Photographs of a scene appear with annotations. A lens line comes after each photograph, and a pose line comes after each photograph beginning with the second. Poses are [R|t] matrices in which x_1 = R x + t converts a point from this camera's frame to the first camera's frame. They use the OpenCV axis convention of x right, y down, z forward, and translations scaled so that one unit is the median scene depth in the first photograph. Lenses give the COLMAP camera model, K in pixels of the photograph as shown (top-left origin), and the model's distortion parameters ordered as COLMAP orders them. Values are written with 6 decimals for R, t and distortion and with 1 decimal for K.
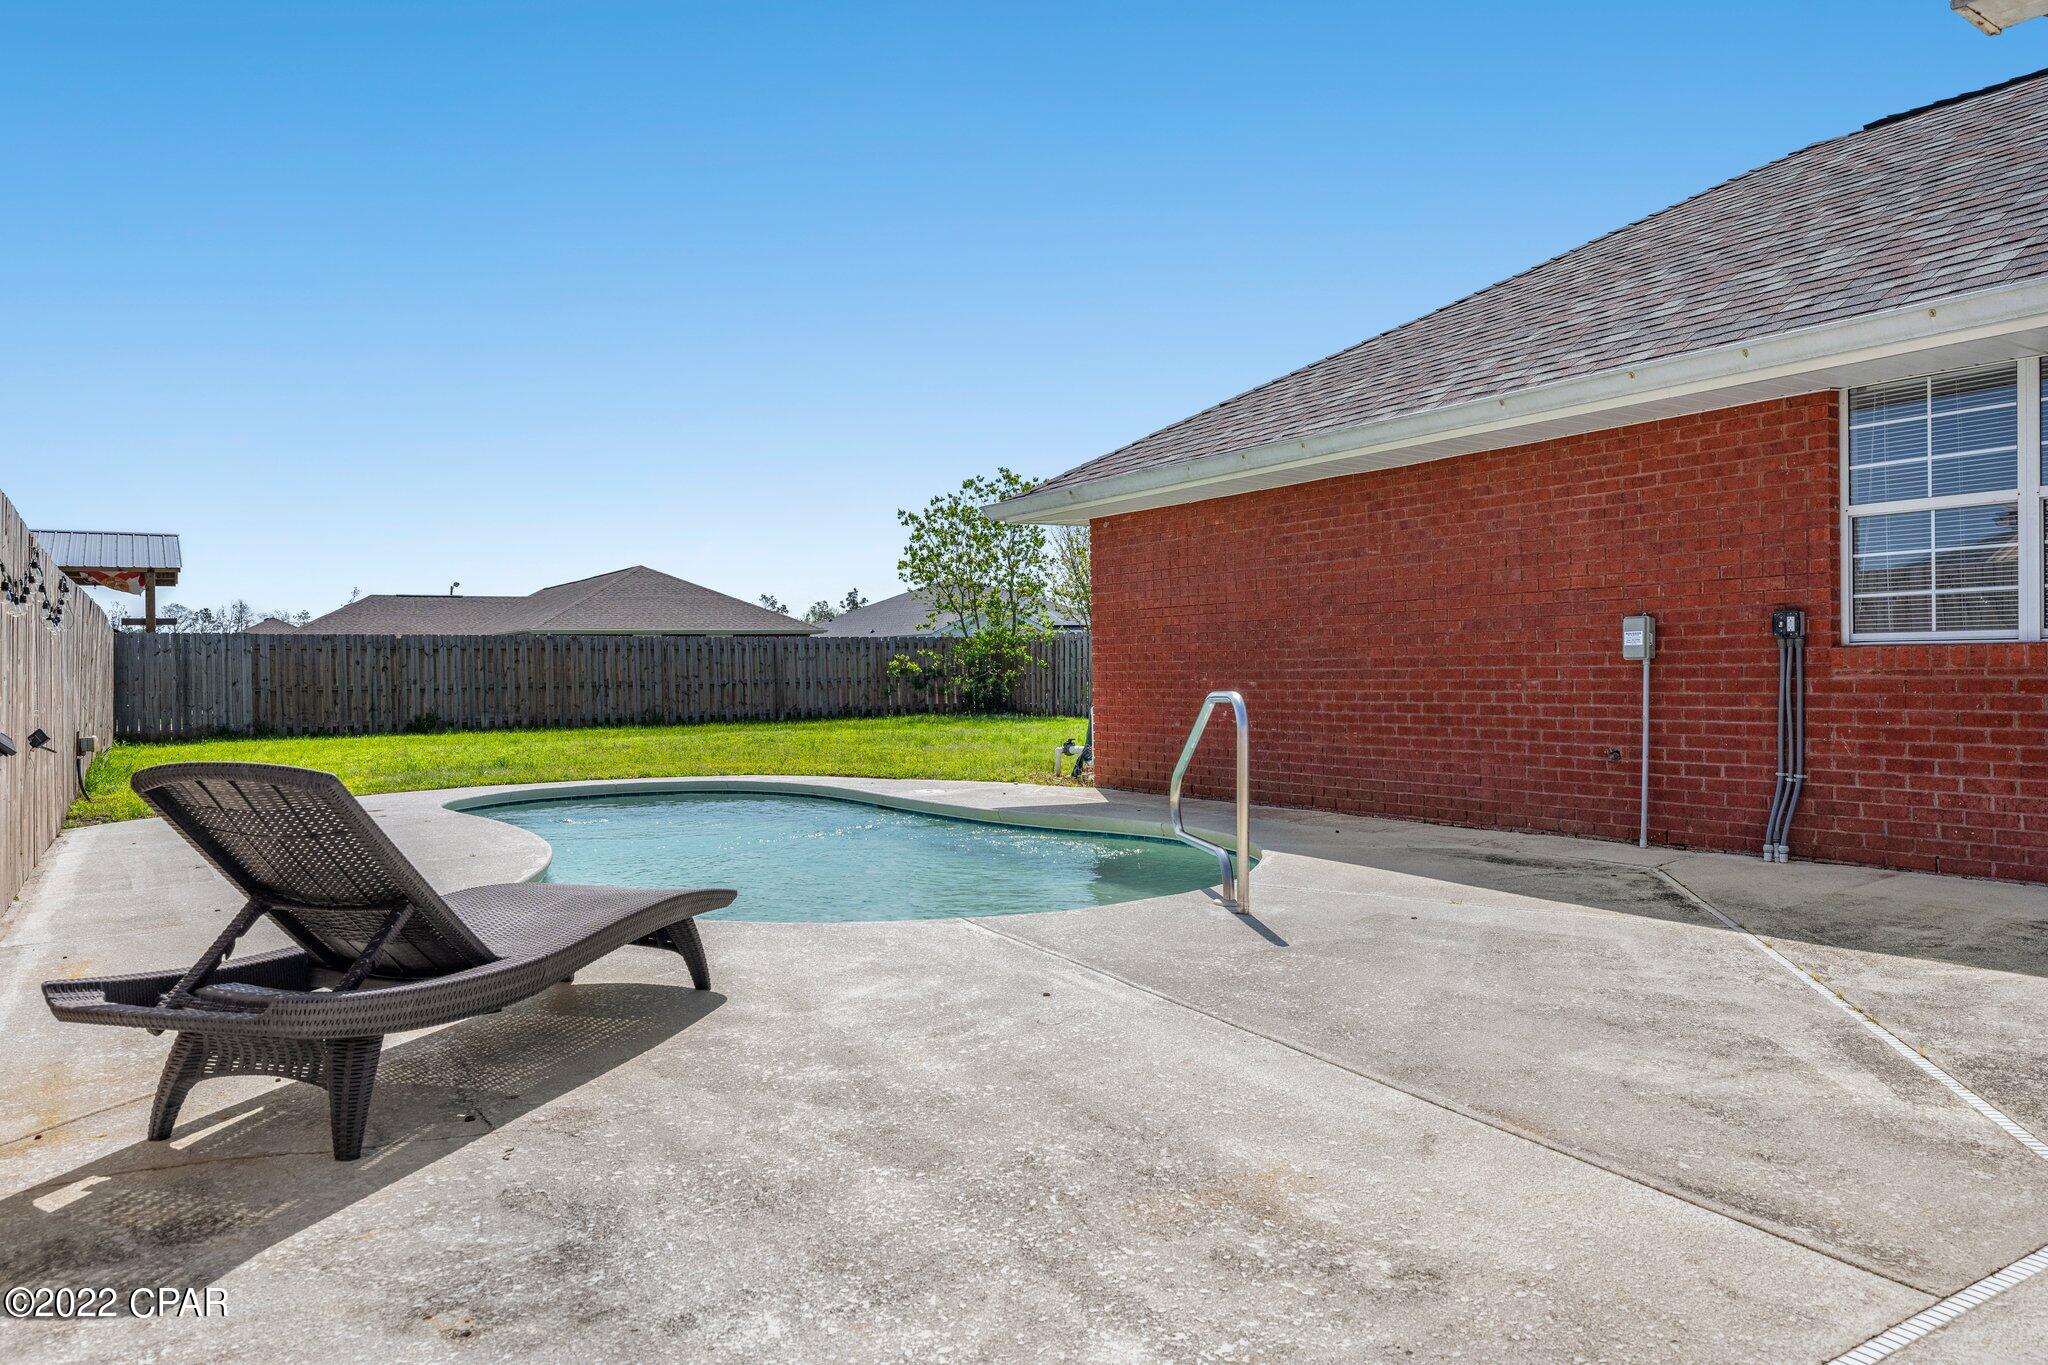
lens RADIAL K [[1391.1, 0, 1030.2], [0, 1391.1, 681.9], [0, 0, 1]] dist [-0.005080, 0.001452]
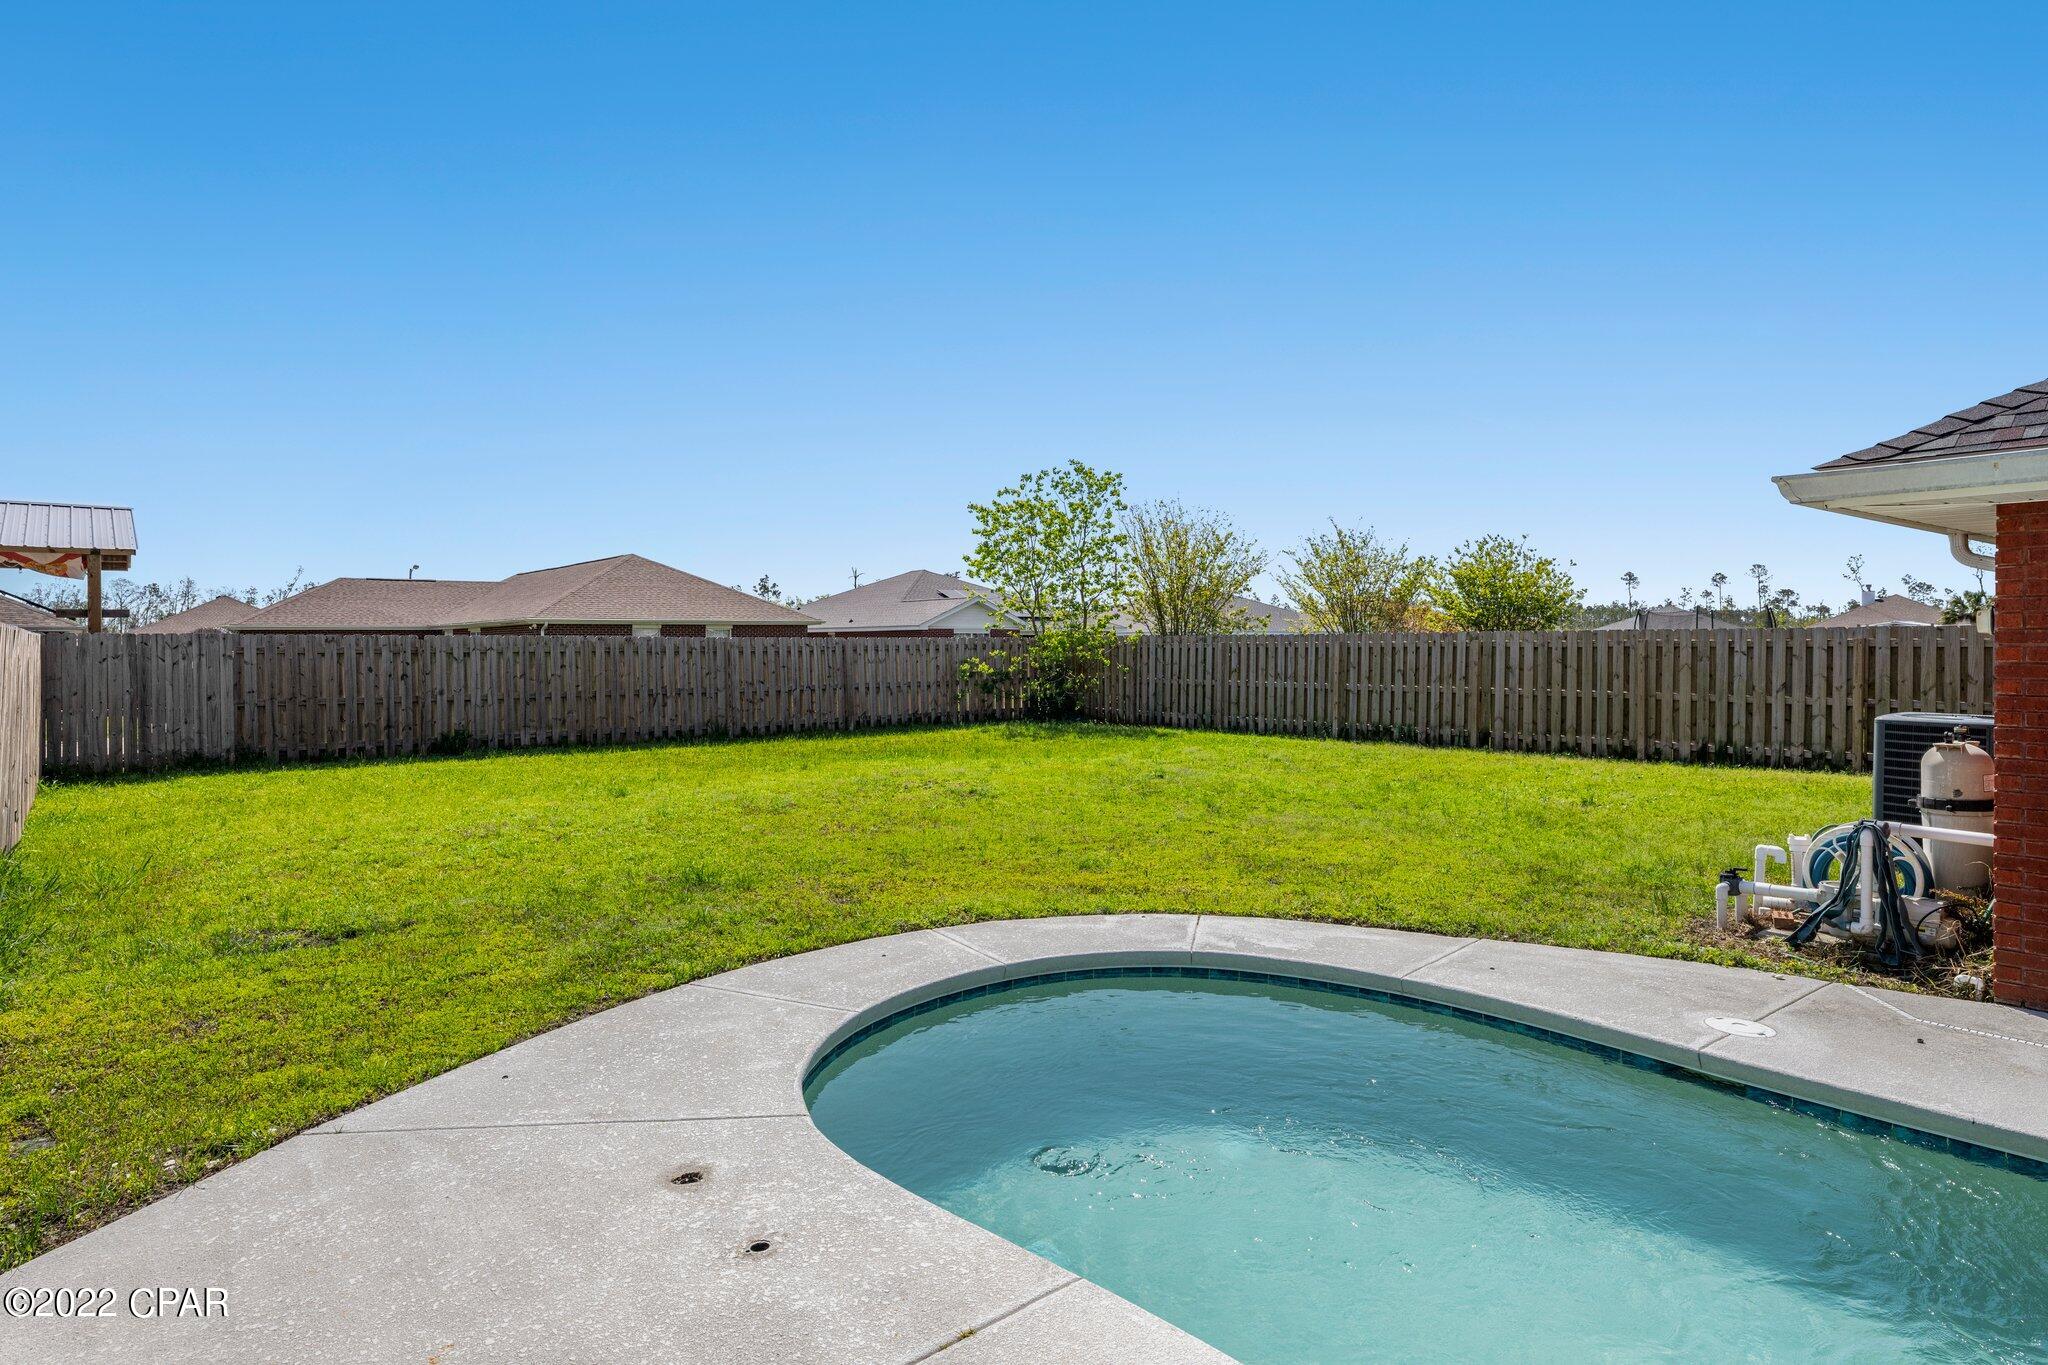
lens RADIAL K [[1142.0, 0, 1029.6], [0, 1142.0, 668.5], [0, 0, 1]] dist [0.000039, -0.002480]
pose [[0.992753, 0.007508, 0.119938, -0.168861], [-0.009019, 0.999887, 0.012062, -0.024761], [-0.119834, -0.013056, 0.992708, 0.269011]]
